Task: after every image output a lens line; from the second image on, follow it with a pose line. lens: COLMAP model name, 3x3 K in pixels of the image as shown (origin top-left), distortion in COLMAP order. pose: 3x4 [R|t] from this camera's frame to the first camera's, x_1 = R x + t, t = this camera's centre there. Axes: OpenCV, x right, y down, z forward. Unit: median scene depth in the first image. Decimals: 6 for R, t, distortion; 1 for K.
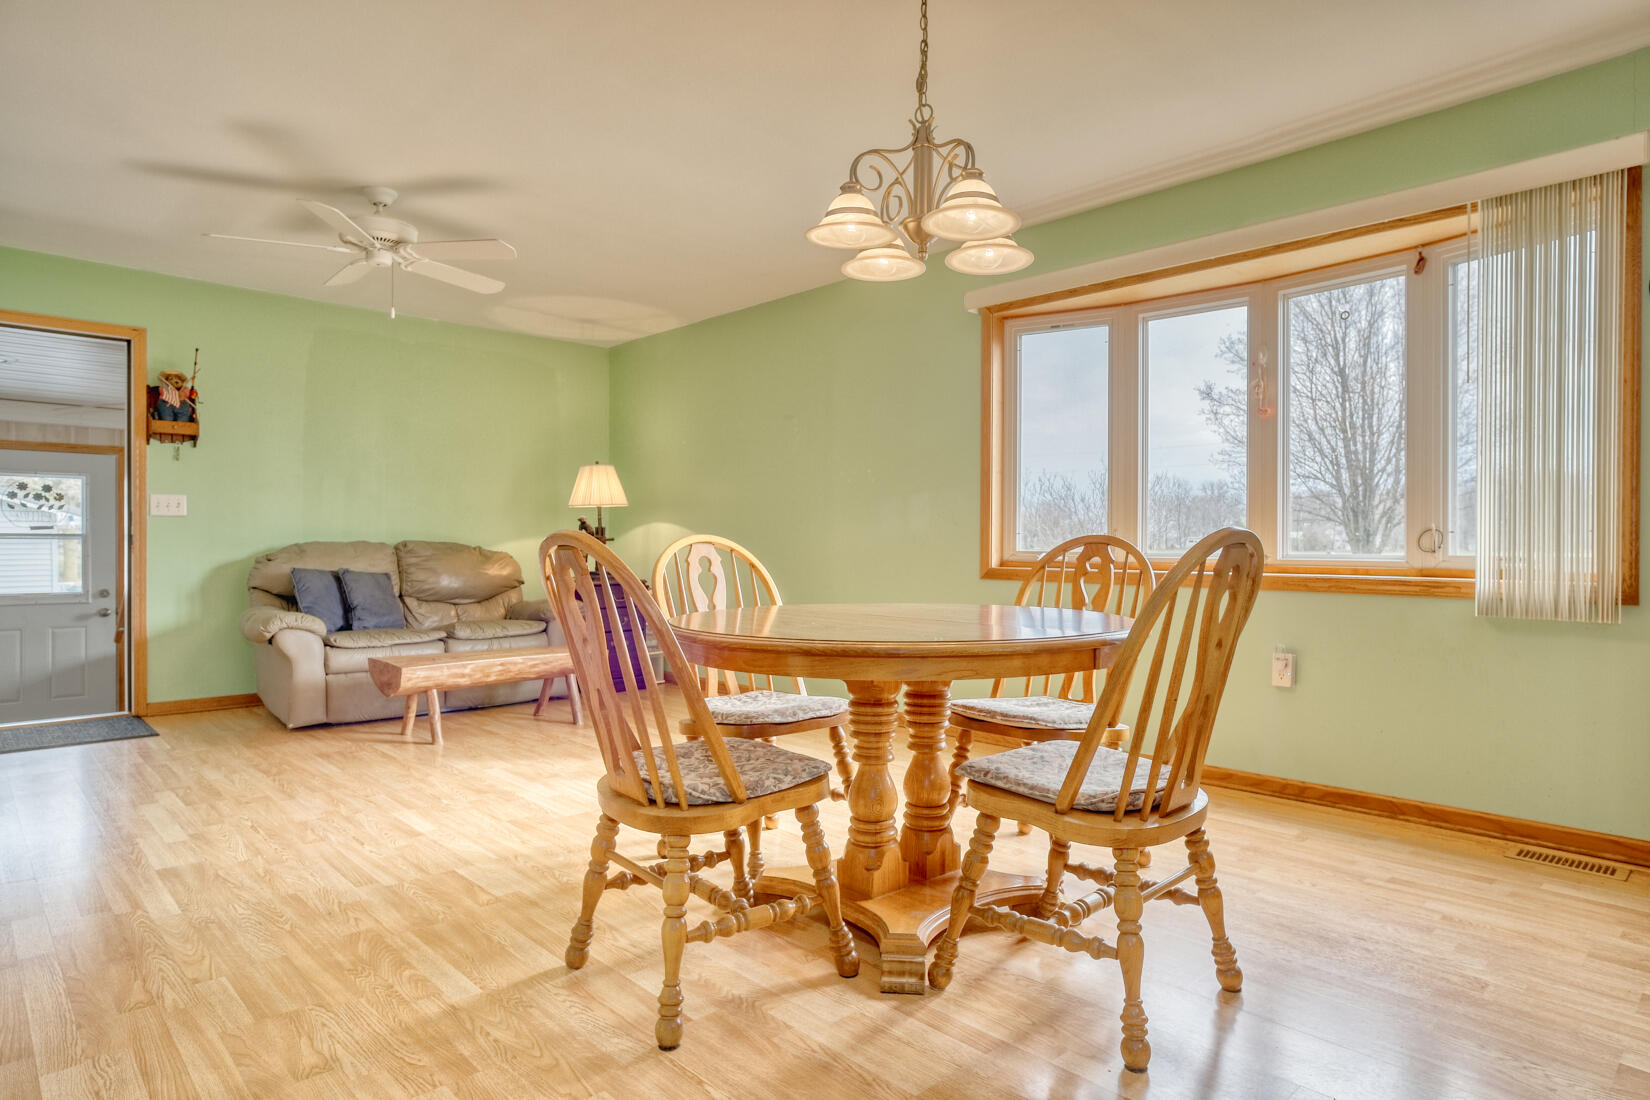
lens RADIAL K [[944.2, 0, 825.6], [0, 944.2, 545.5], [0, 0, 1]] dist [-0.001349, -0.000250]
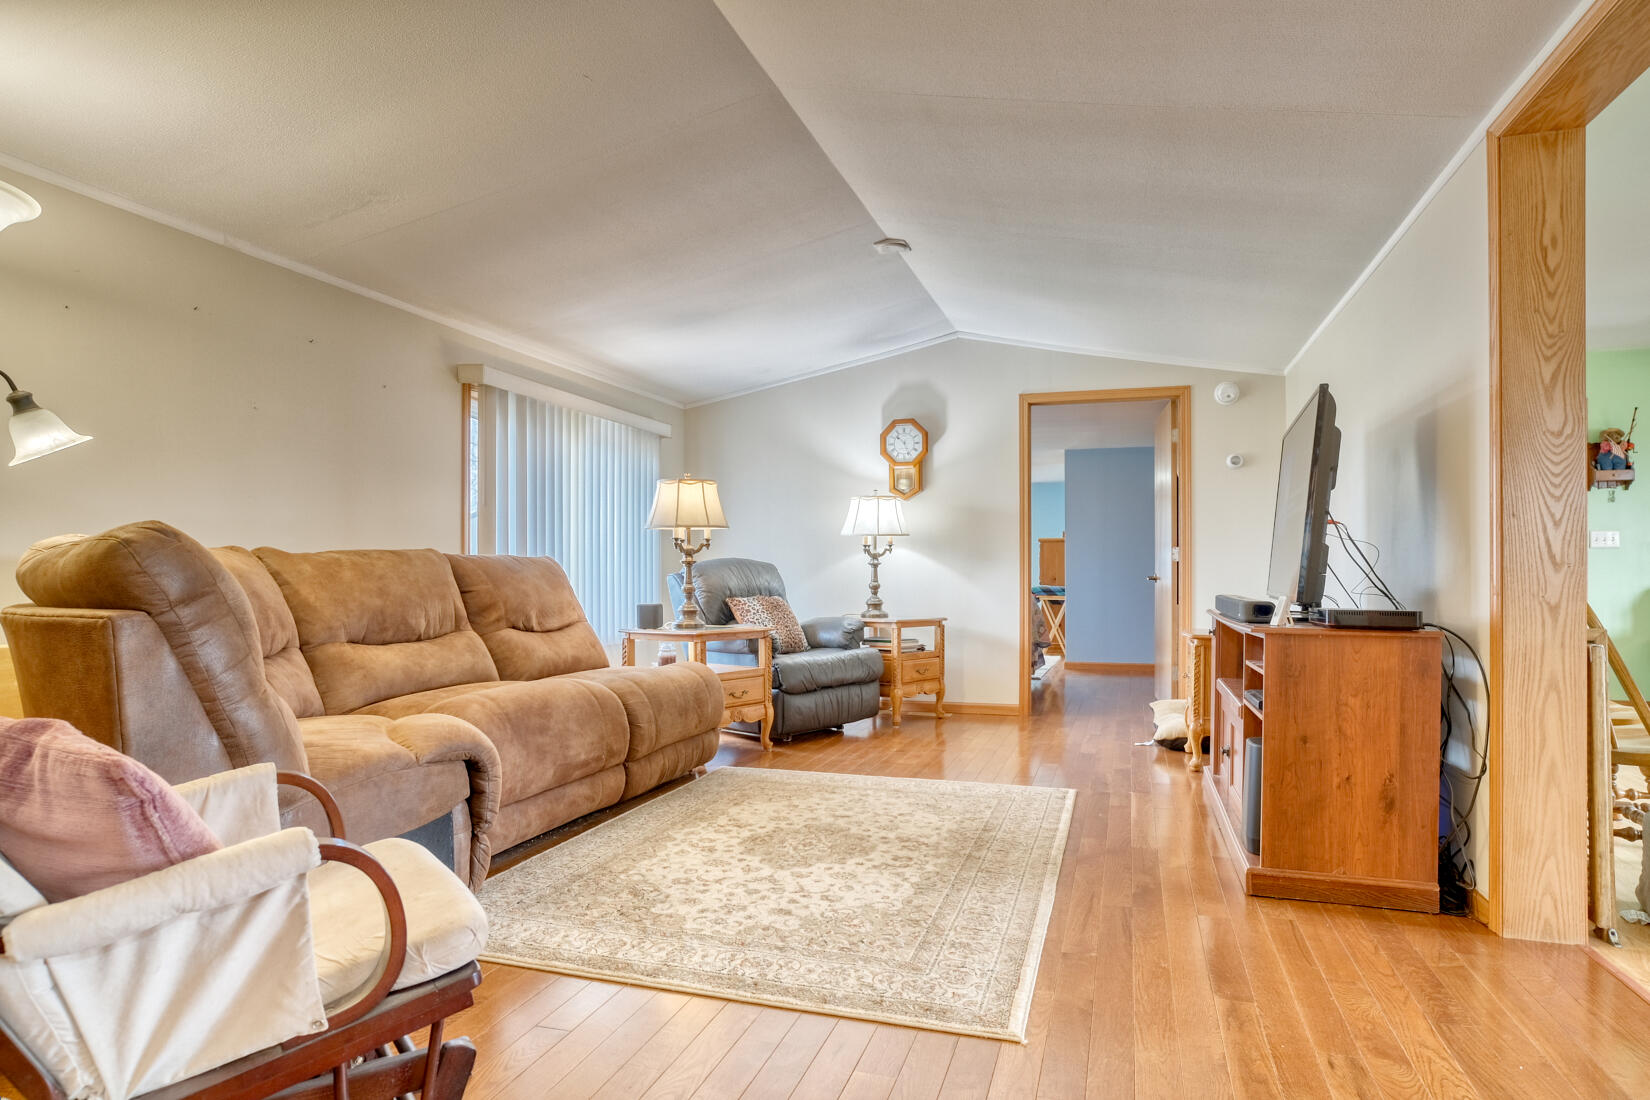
lens RADIAL K [[944.2, 0, 825.4], [0, 944.2, 558.8], [0, 0, 1]] dist [-0.001349, -0.000250]
pose [[0.487914, -0.001456, -0.872890, -0.124415], [-0.010745, 0.999913, -0.007674, 0.002927], [0.872826, 0.013123, 0.487856, -0.476142]]
